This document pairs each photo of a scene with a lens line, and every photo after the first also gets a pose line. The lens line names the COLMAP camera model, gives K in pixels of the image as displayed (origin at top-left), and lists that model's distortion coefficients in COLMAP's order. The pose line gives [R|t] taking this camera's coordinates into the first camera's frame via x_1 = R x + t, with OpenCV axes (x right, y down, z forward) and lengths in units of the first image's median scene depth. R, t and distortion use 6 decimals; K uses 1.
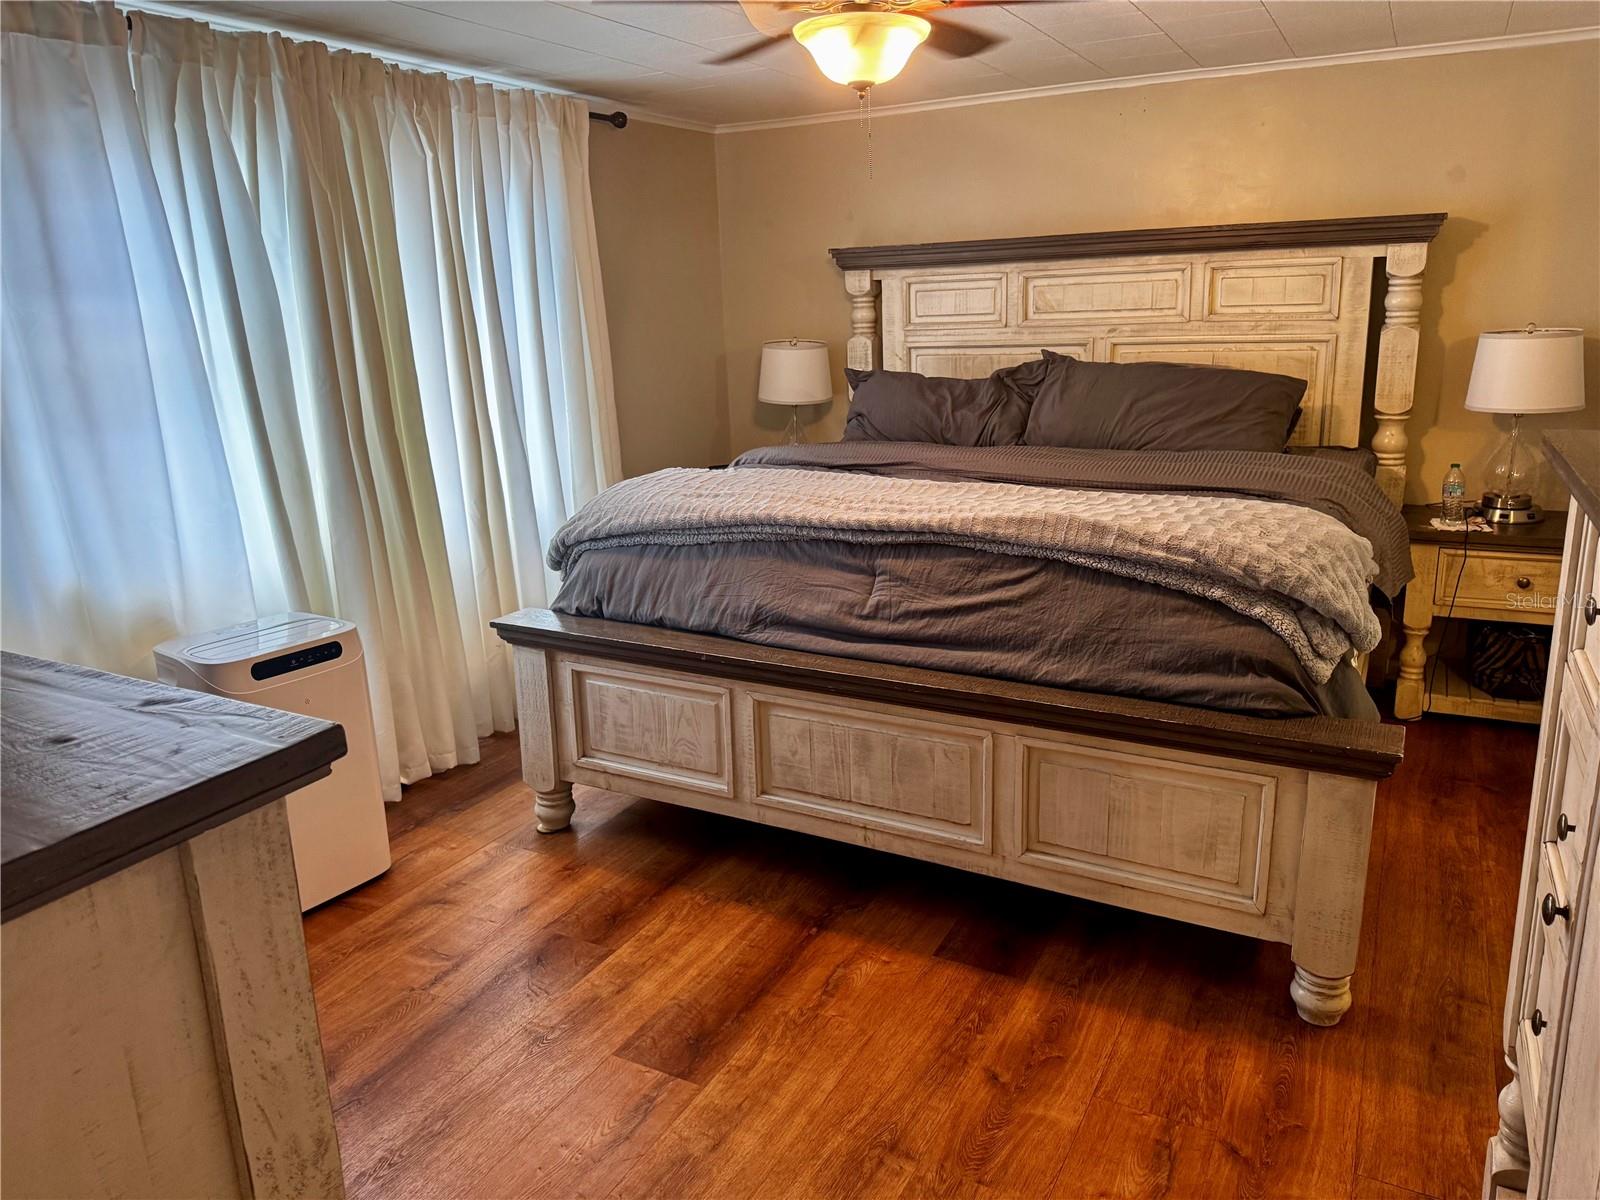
lens RADIAL K [[1136.0, 0, 797.9], [0, 1136.0, 603.4], [0, 0, 1]] dist [0.080775, -0.129987]
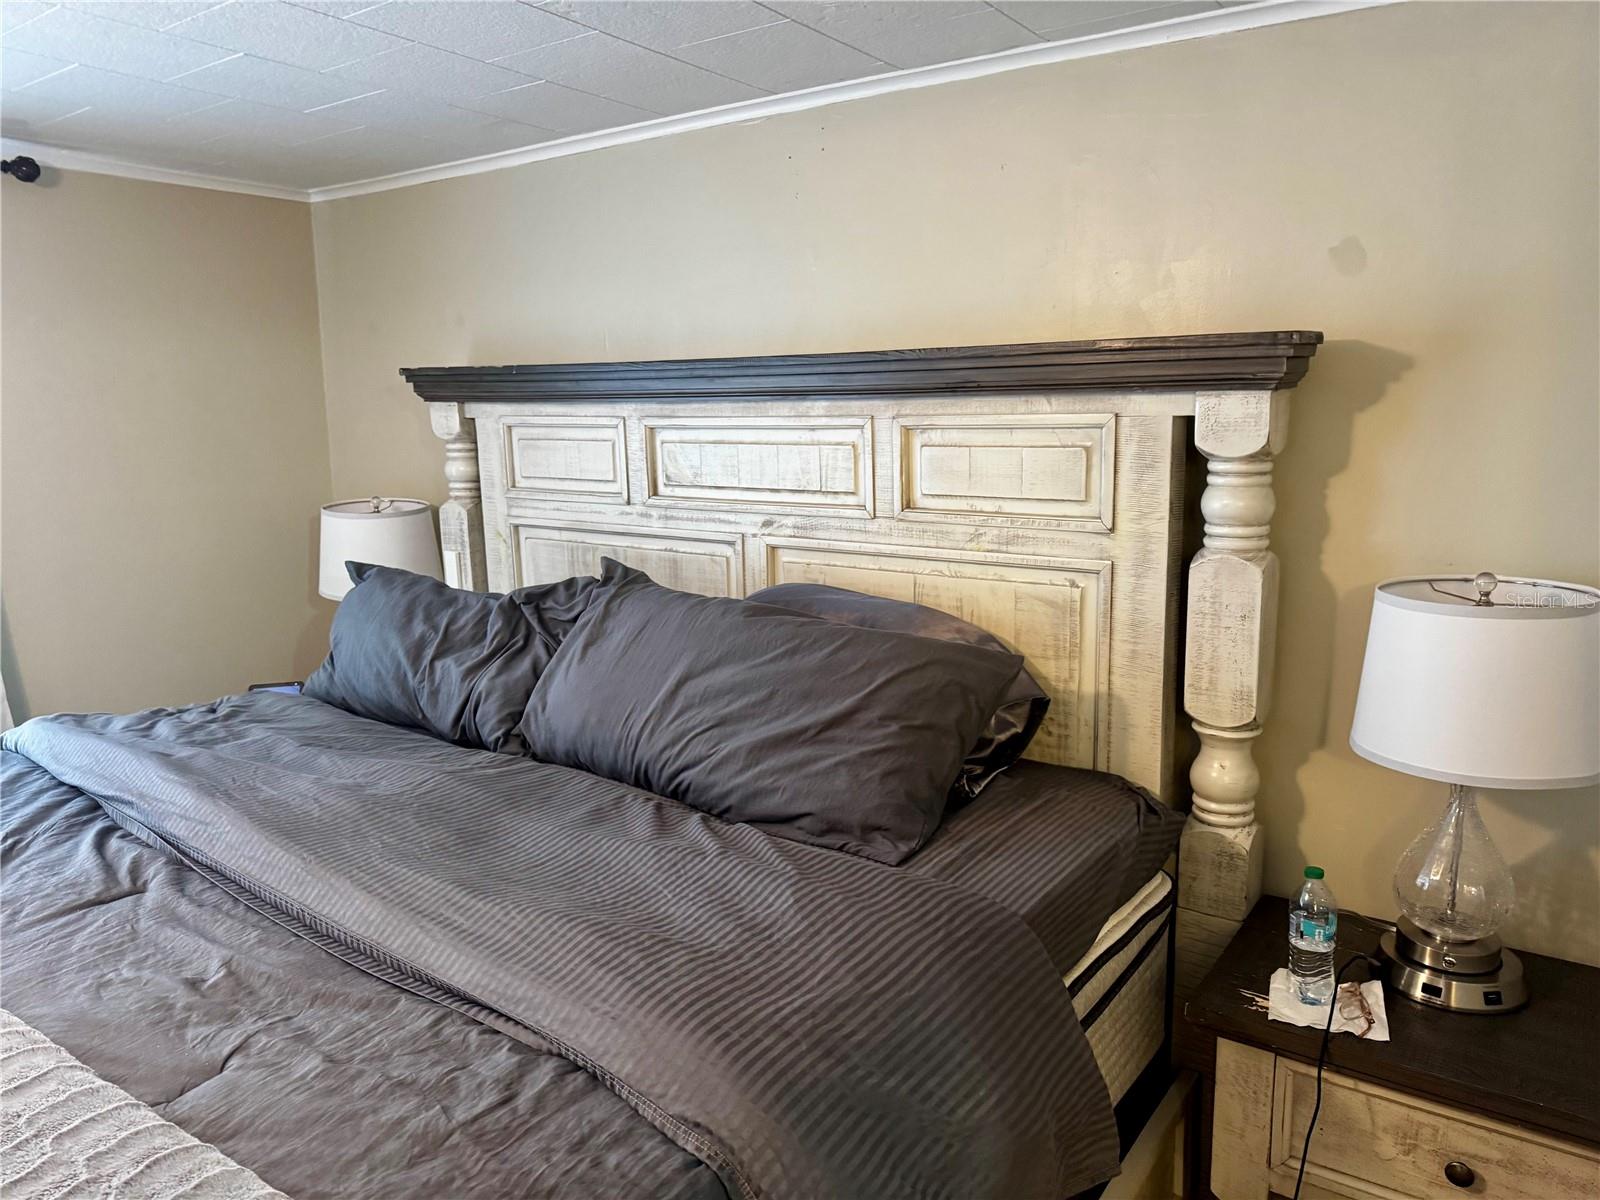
lens RADIAL K [[1120.1, 0, 800.0], [0, 1120.1, 600.0], [0, 0, 1]] dist [0.095380, -0.114890]
pose [[0.990798, 0.046679, -0.127041, 0.386463], [-0.057298, 0.995045, -0.081261, -0.164055], [0.122619, 0.087792, 0.988563, 0.474170]]
